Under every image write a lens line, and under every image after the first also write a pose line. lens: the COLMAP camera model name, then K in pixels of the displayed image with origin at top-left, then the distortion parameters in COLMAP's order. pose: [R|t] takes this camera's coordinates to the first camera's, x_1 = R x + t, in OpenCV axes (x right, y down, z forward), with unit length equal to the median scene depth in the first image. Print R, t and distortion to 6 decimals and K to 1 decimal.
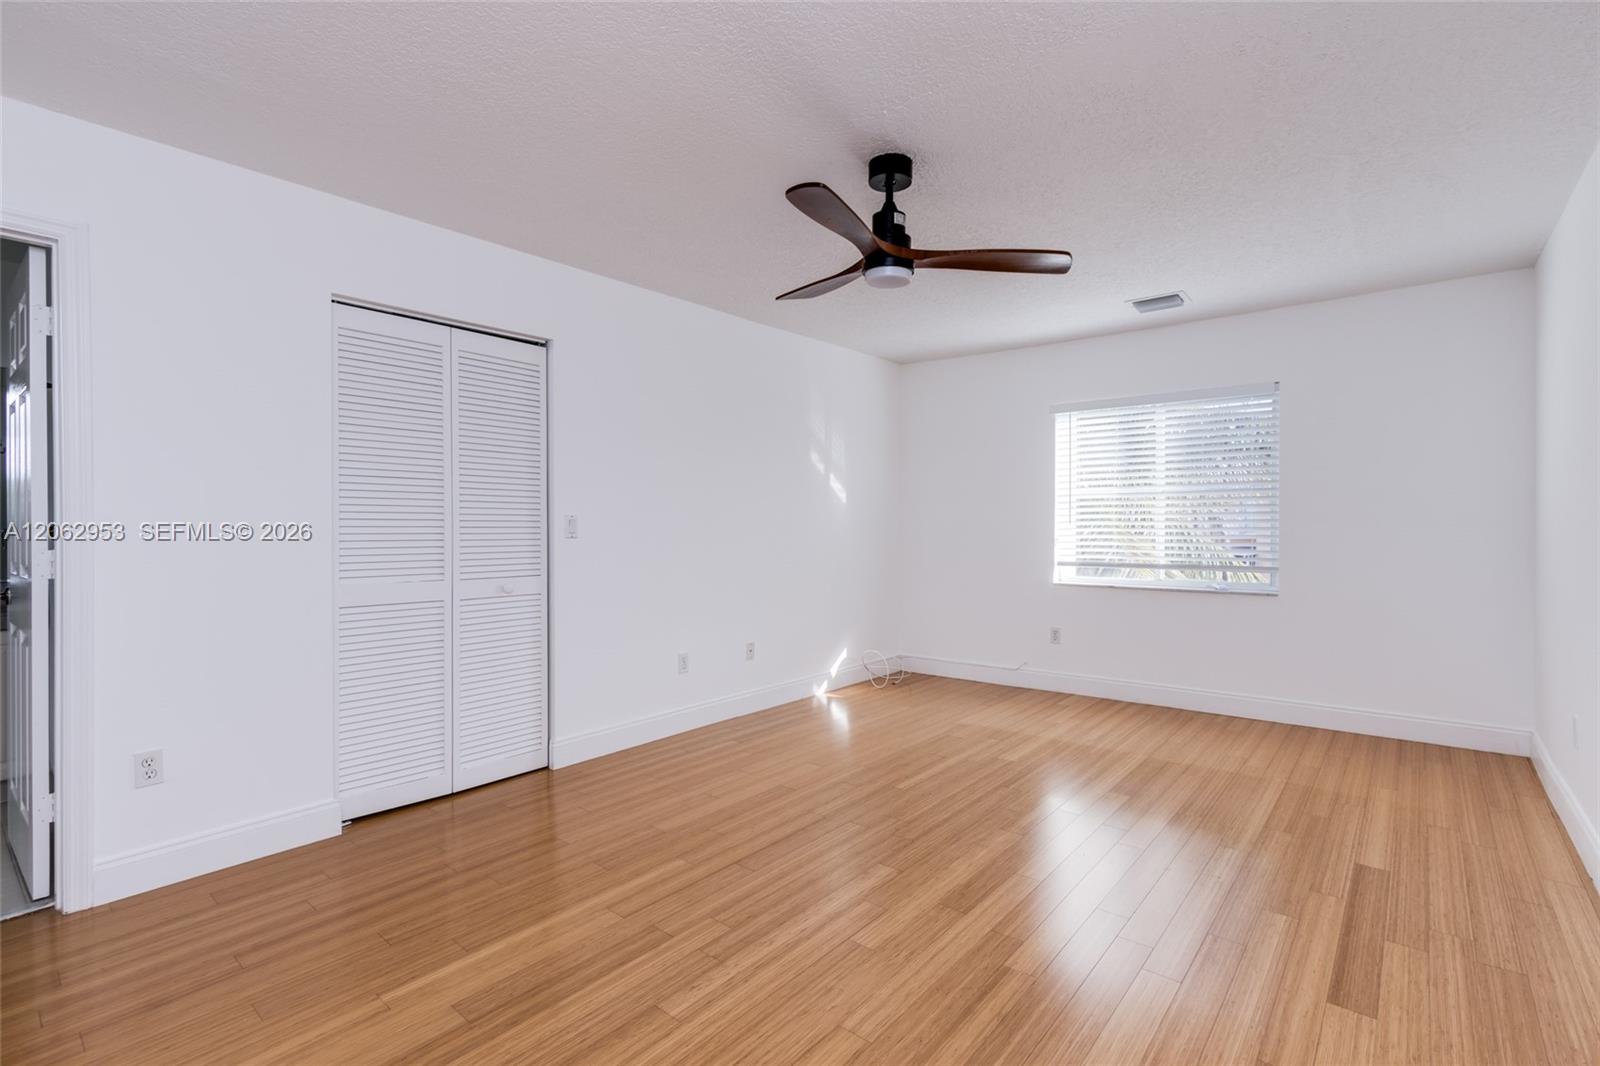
lens RADIAL K [[740.8, 0, 807.3], [0, 740.8, 530.8], [0, 0, 1]] dist [0.006044, -0.000374]
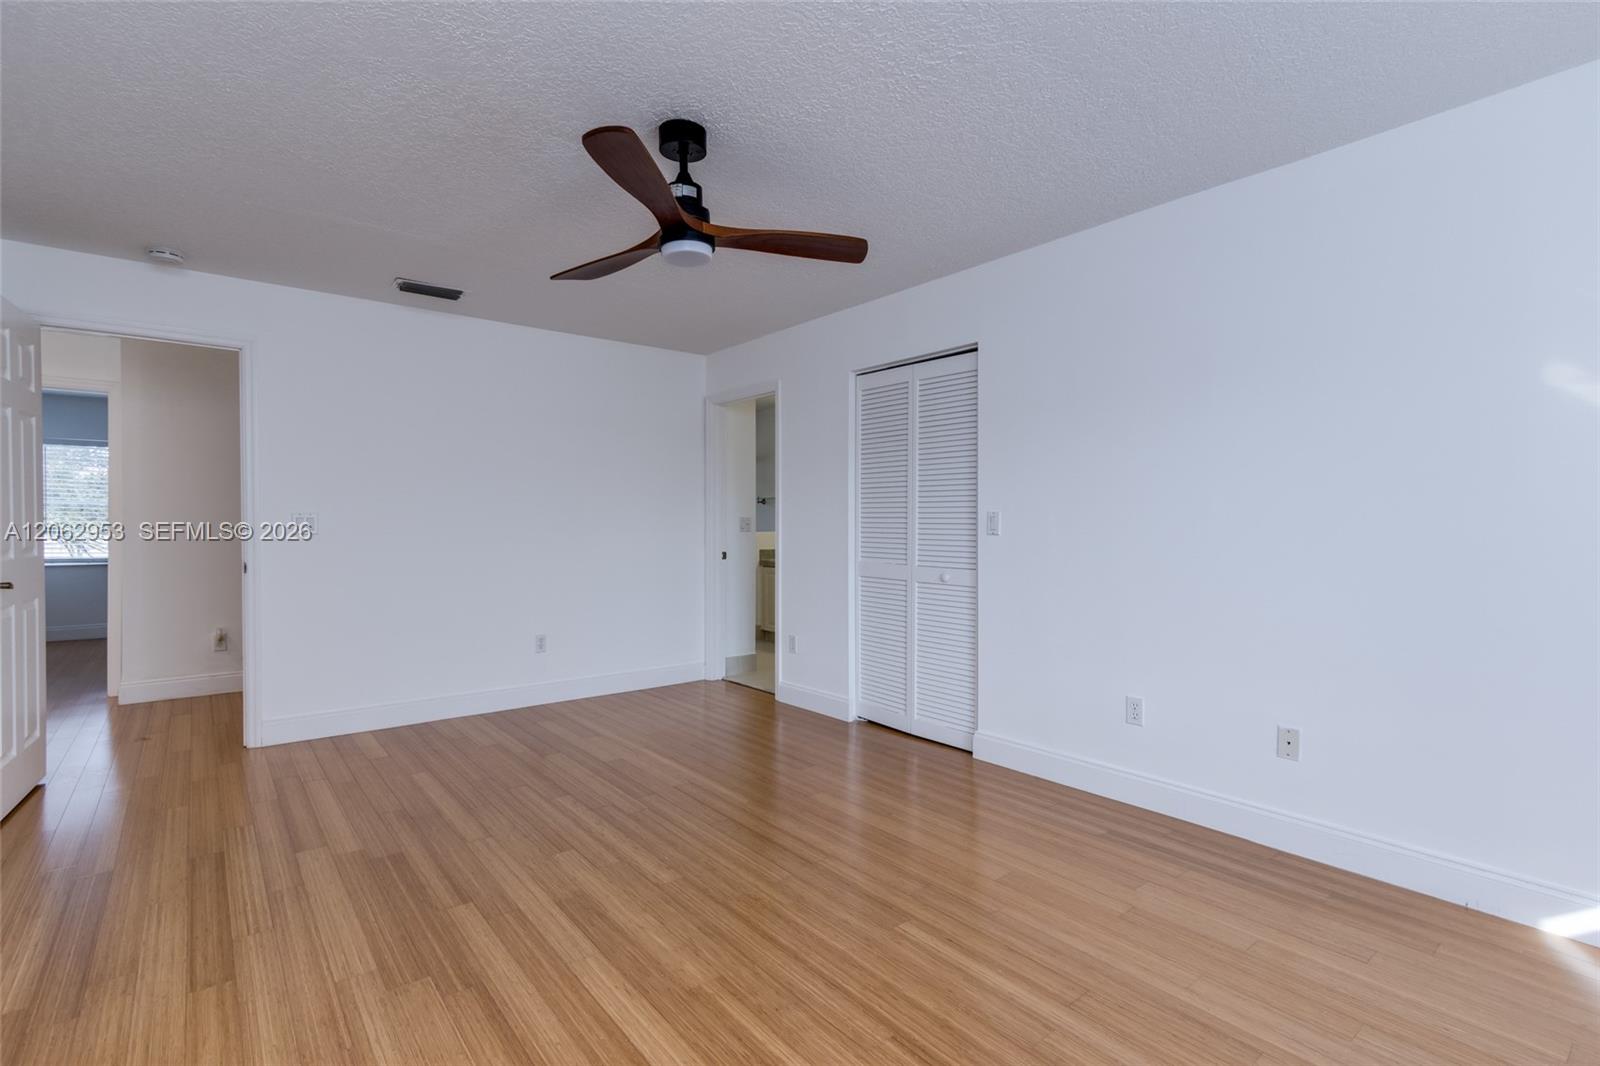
lens RADIAL K [[740.8, 0, 793.5], [0, 740.8, 527.0], [0, 0, 1]] dist [0.006044, -0.000374]
pose [[-0.200767, 0.006185, -0.979620, 0.826963], [-0.009085, 0.999925, 0.008175, -0.007514], [0.979597, 0.010541, -0.200696, 1.098754]]
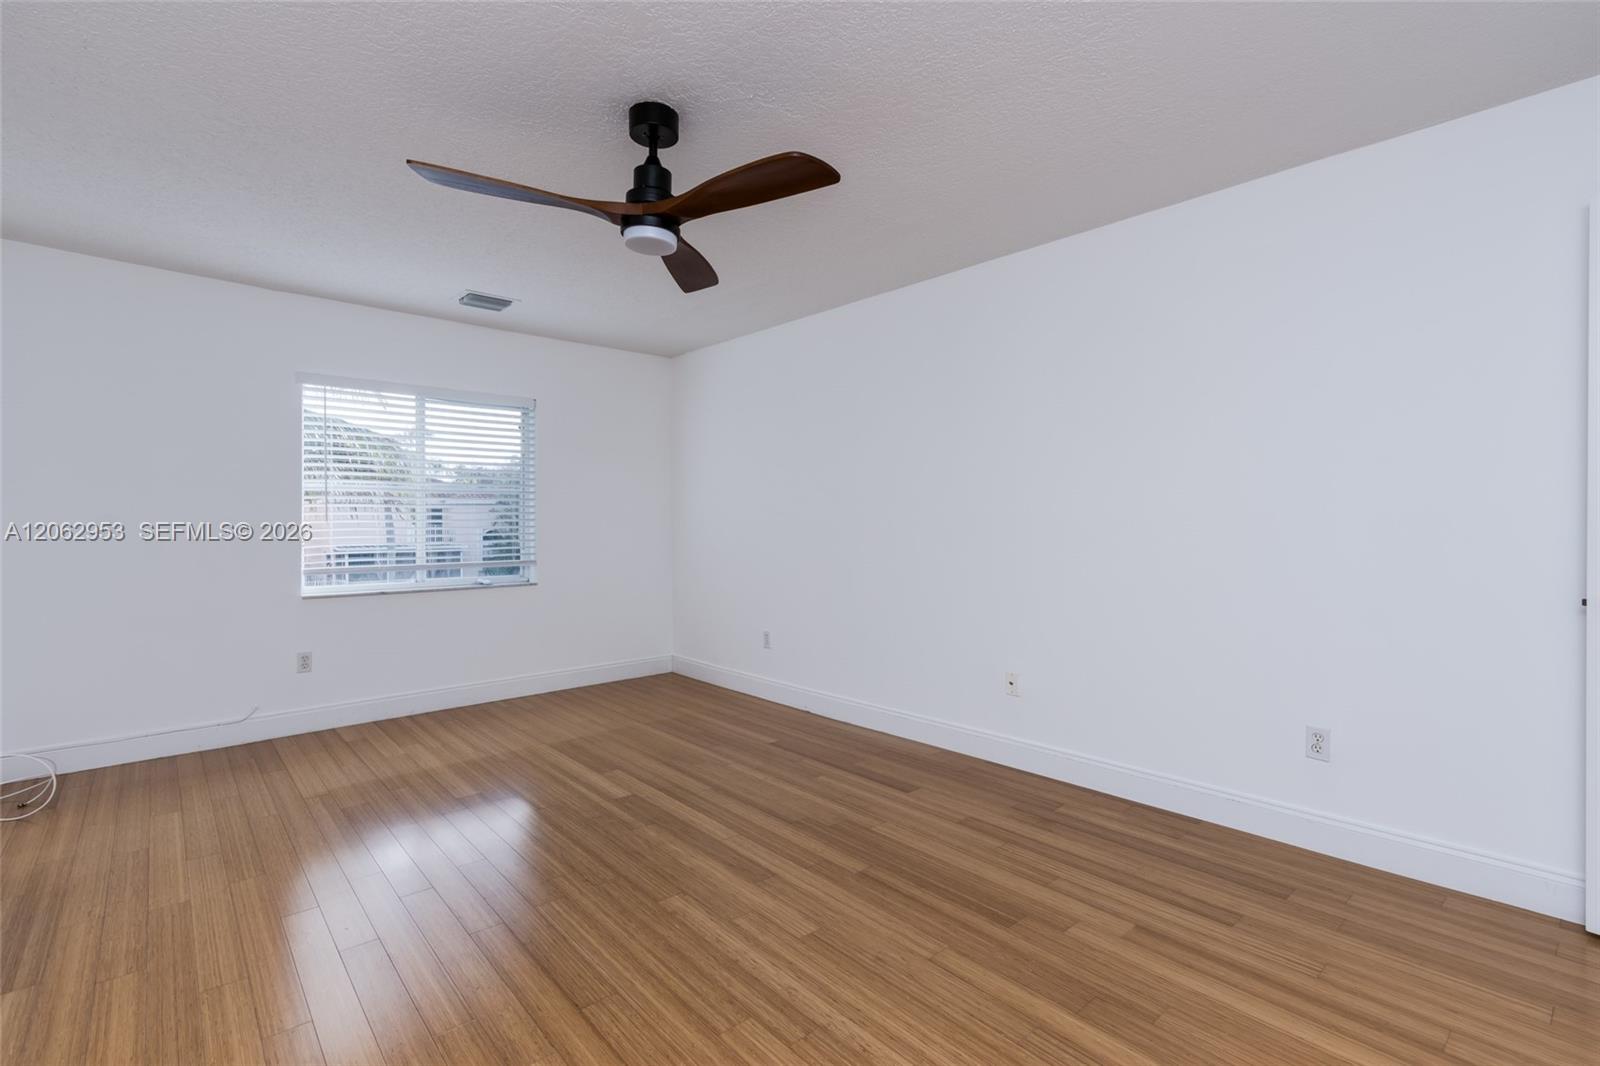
lens RADIAL K [[740.8, 0, 808.7], [0, 740.8, 538.3], [0, 0, 1]] dist [0.006044, -0.000374]
pose [[0.147871, -0.019040, 0.988823, -0.617887], [0.012681, 0.999769, 0.017355, 0.000606], [-0.988925, 0.009973, 0.148078, 0.568865]]
